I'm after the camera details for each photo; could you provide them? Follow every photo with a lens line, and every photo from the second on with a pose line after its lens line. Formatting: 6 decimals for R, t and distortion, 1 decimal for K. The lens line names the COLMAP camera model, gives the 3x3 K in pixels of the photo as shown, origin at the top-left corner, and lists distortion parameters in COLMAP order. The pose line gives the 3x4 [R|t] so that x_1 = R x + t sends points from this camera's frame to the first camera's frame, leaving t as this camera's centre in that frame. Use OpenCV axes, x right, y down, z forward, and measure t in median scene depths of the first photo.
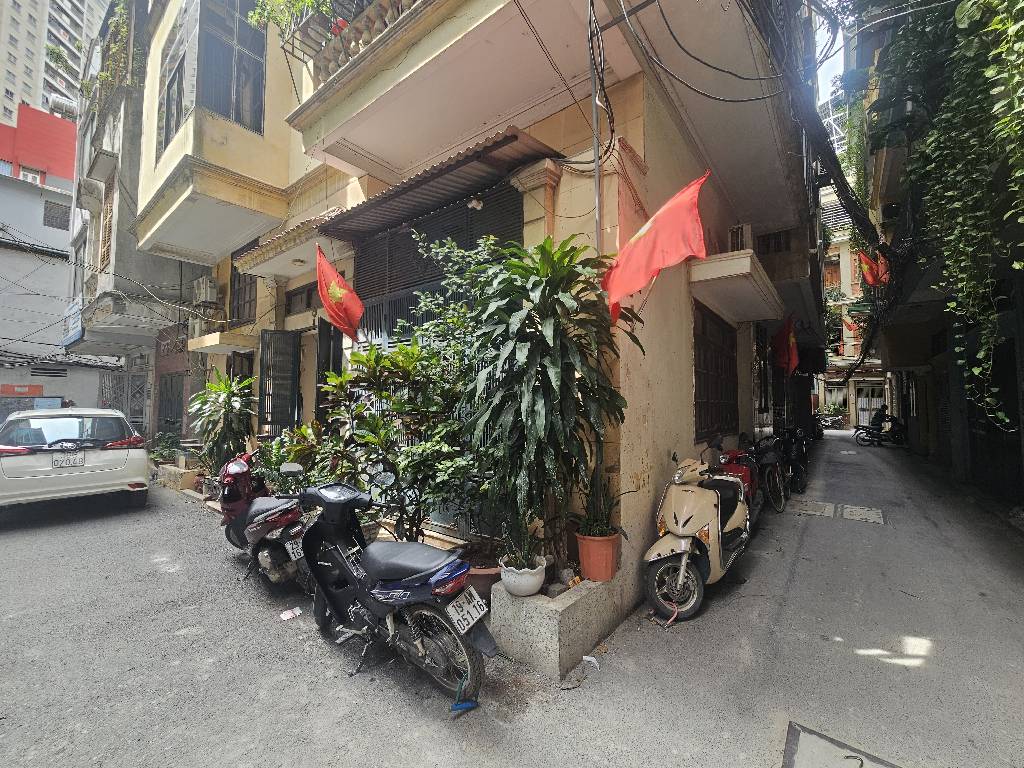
lens RADIAL K [[414.8, 0, 515.5], [0, 414.8, 385.4], [0, 0, 1]] dist [-0.003885, 0.000300]
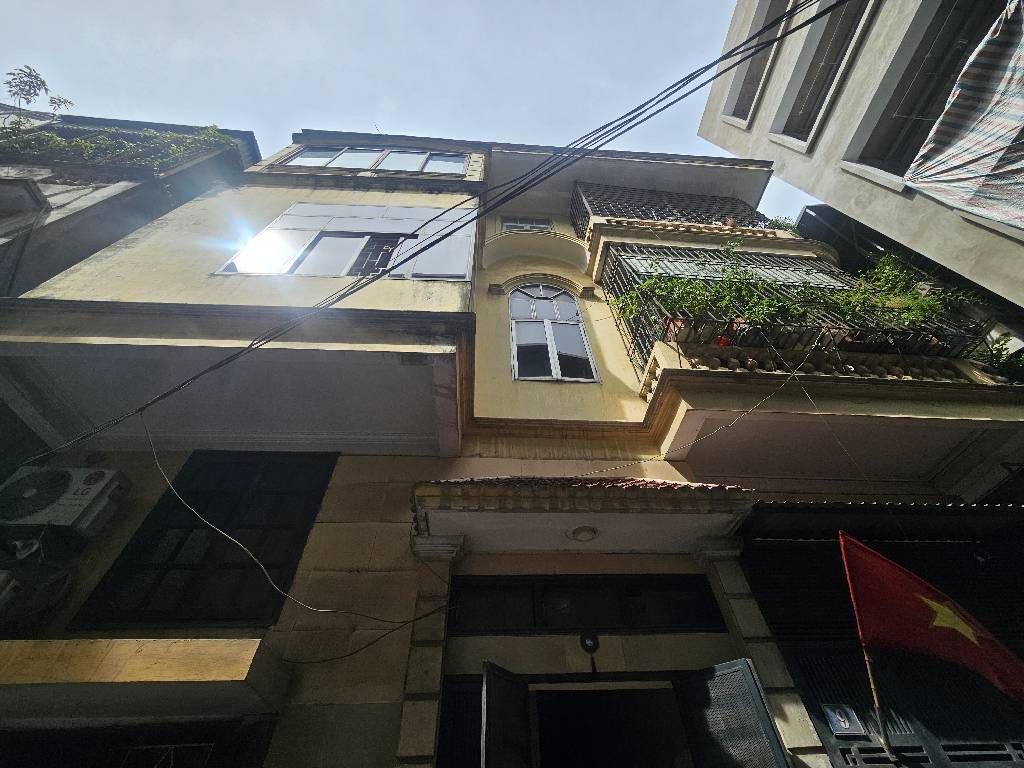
lens RADIAL K [[414.8, 0, 515.5], [0, 414.8, 385.4], [0, 0, 1]] dist [-0.003885, 0.000300]
pose [[0.748249, 0.486454, 0.451094, -1.653510], [0.002623, 0.677780, -0.735260, -0.042109], [-0.663413, 0.551341, 0.505872, 1.177034]]
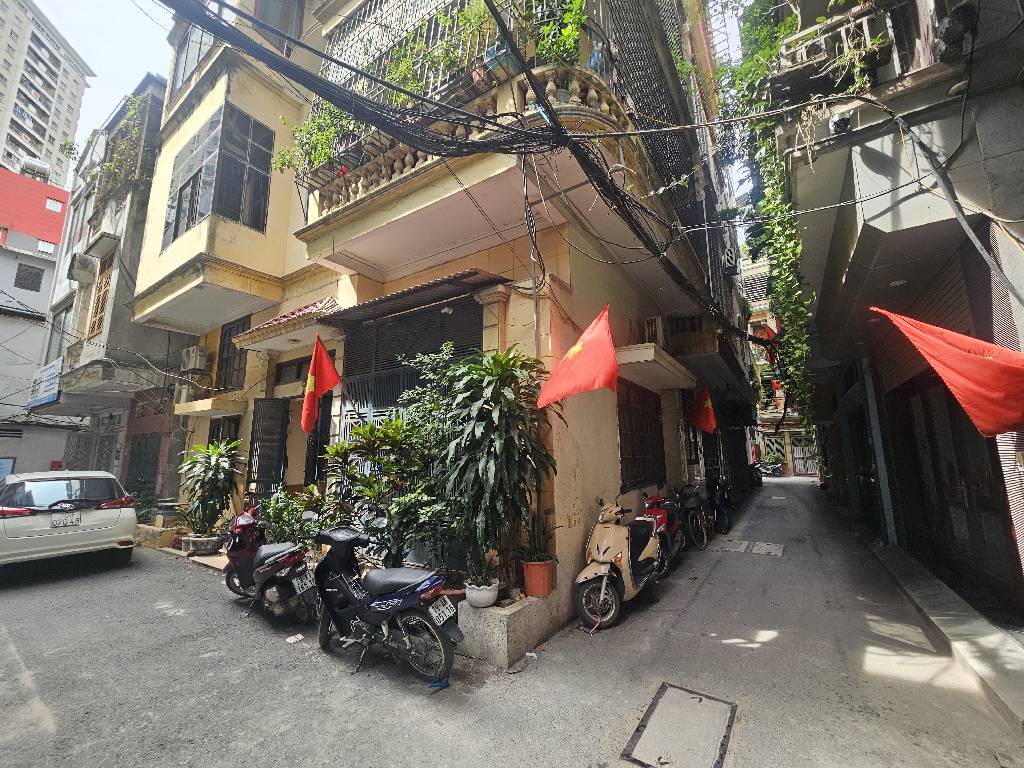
lens RADIAL K [[414.8, 0, 515.5], [0, 414.8, 385.4], [0, 0, 1]] dist [-0.003885, 0.000300]
pose [[0.996636, -0.001239, 0.081944, 0.013984], [0.011353, 0.992333, -0.123074, -0.038024], [-0.081163, 0.123590, 0.989009, -0.349532]]
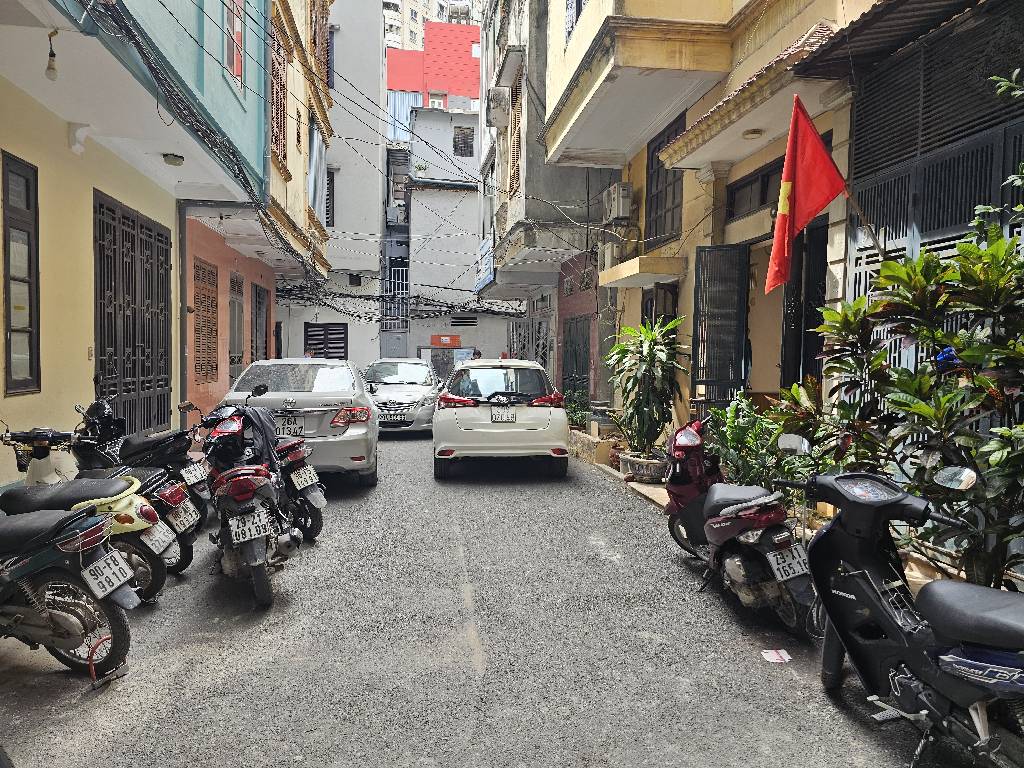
lens RADIAL K [[679.8, 0, 512.0], [0, 679.8, 384.0], [0, 0, 1]] dist [0.066630, -0.060977]
pose [[0.728112, 0.035413, -0.684543, -0.089756], [0.017390, 0.997389, 0.070095, 0.013975], [0.685238, -0.062941, 0.725594, -0.094522]]
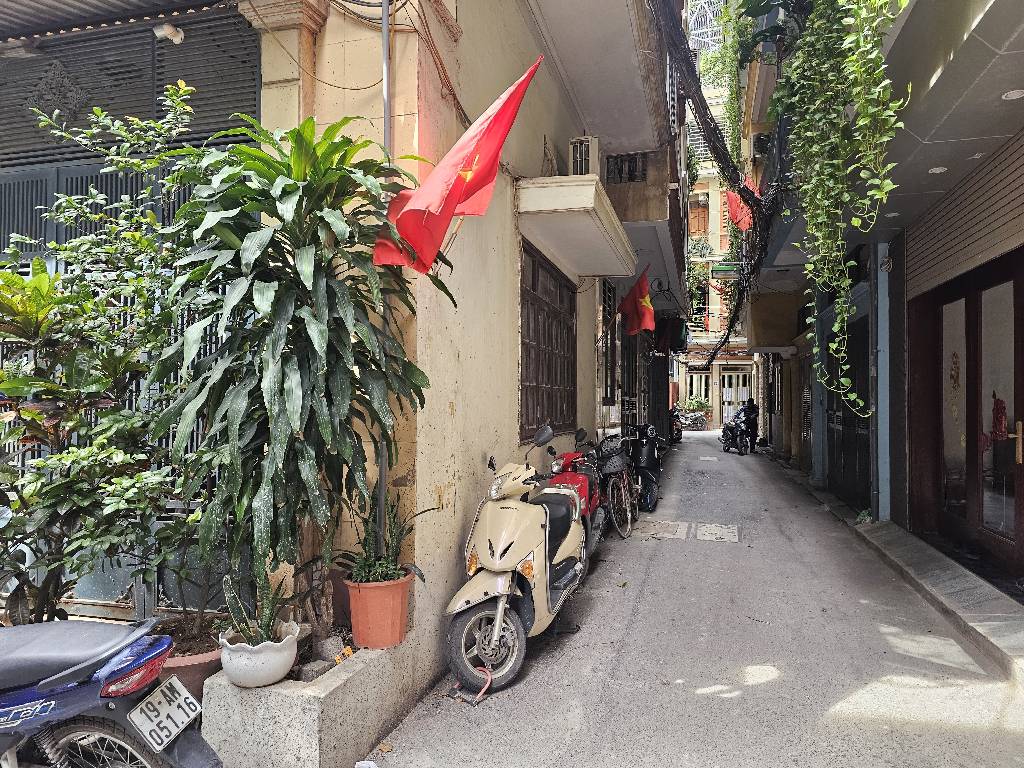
lens RADIAL K [[679.8, 0, 512.0], [0, 679.8, 384.0], [0, 0, 1]] dist [0.066630, -0.060977]
pose [[0.925119, 0.007772, 0.379598, -0.022530], [-0.017904, 0.999571, 0.023171, 0.014313], [-0.379255, -0.028232, 0.924861, -0.076992]]
